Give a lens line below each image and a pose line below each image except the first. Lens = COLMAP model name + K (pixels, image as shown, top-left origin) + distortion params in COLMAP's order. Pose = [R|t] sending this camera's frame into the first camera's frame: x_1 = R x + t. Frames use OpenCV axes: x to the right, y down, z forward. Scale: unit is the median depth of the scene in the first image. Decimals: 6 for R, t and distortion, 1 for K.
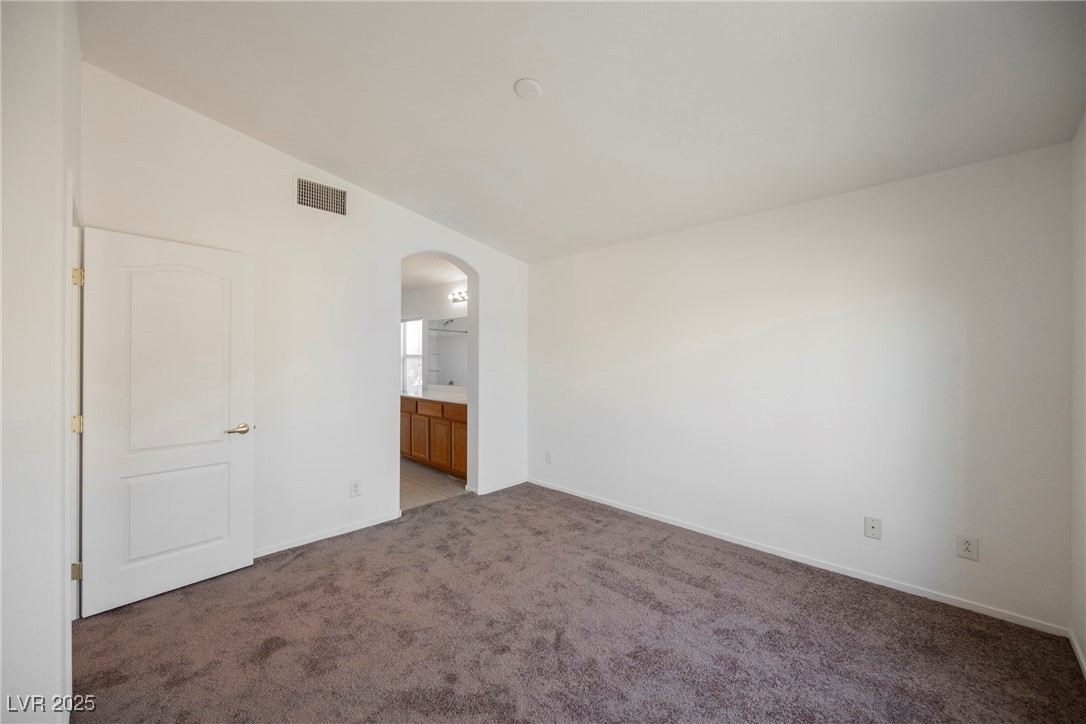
lens RADIAL K [[426.2, 0, 543.0], [0, 426.2, 356.6], [0, 0, 1]] dist [-0.001821, -0.000585]
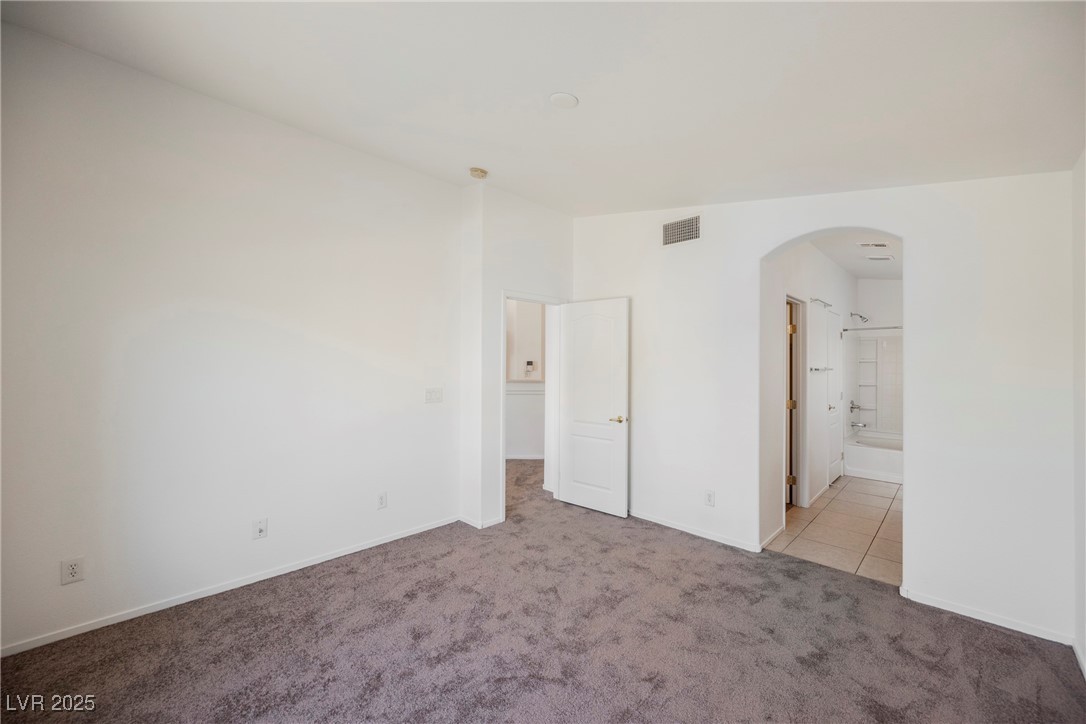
lens RADIAL K [[426.2, 0, 548.8], [0, 426.2, 360.3], [0, 0, 1]] dist [-0.001821, -0.000585]
pose [[-0.000630, -0.005175, -0.999986, 0.579383], [-0.000103, 0.999987, -0.005175, -0.018710], [1.000000, 0.000099, -0.000631, 0.597016]]
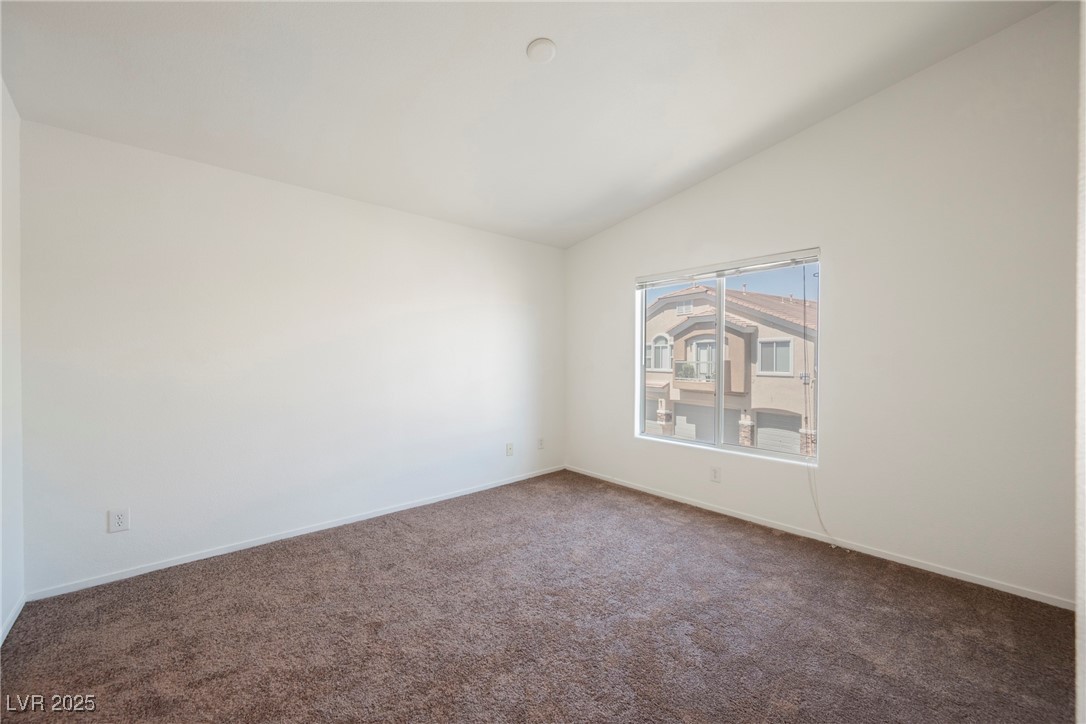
lens RADIAL K [[426.2, 0, 538.9], [0, 426.2, 359.2], [0, 0, 1]] dist [-0.001821, -0.000585]
pose [[0.067342, -0.003426, 0.997724, -0.614635], [-0.003738, 0.999986, 0.003686, 0.040673], [-0.997723, -0.003977, 0.067329, 0.580947]]
